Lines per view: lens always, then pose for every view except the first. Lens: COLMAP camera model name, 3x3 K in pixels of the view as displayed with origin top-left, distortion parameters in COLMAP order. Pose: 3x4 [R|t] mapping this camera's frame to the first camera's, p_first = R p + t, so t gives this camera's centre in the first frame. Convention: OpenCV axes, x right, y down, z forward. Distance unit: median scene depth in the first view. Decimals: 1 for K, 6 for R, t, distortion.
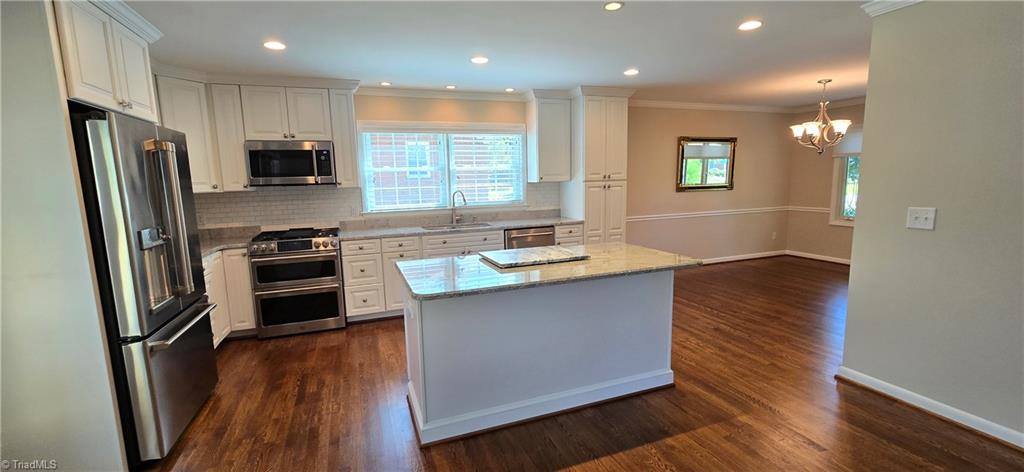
lens RADIAL K [[422.2, 0, 518.8], [0, 422.2, 237.7], [0, 0, 1]] dist [-0.000945, -0.000387]
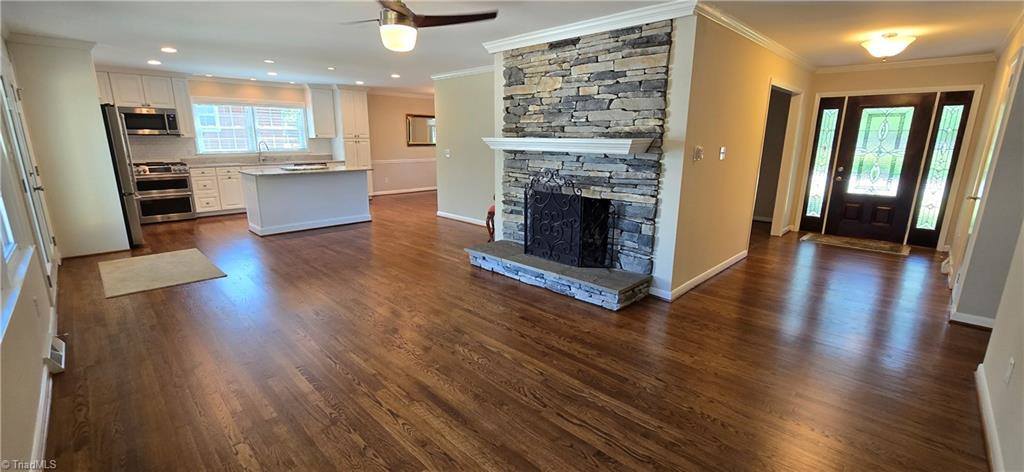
lens RADIAL K [[422.2, 0, 518.8], [0, 422.2, 237.7], [0, 0, 1]] dist [-0.000945, -0.000387]
pose [[0.910440, -0.063945, 0.408669, 0.083323], [0.026820, 0.995025, 0.095943, 0.152276], [-0.412771, -0.076390, 0.907626, -1.093267]]
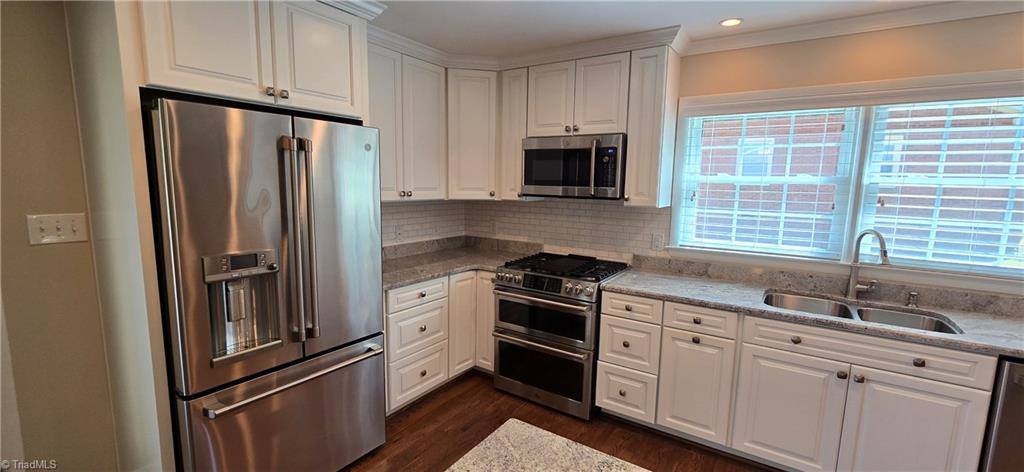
lens RADIAL K [[422.2, 0, 518.8], [0, 422.2, 237.7], [0, 0, 1]] dist [-0.000945, -0.000387]
pose [[0.567252, 0.145948, -0.810508, 0.010363], [-0.149220, 0.986096, 0.073131, -0.090281], [0.809912, 0.079461, 0.581144, 0.484867]]
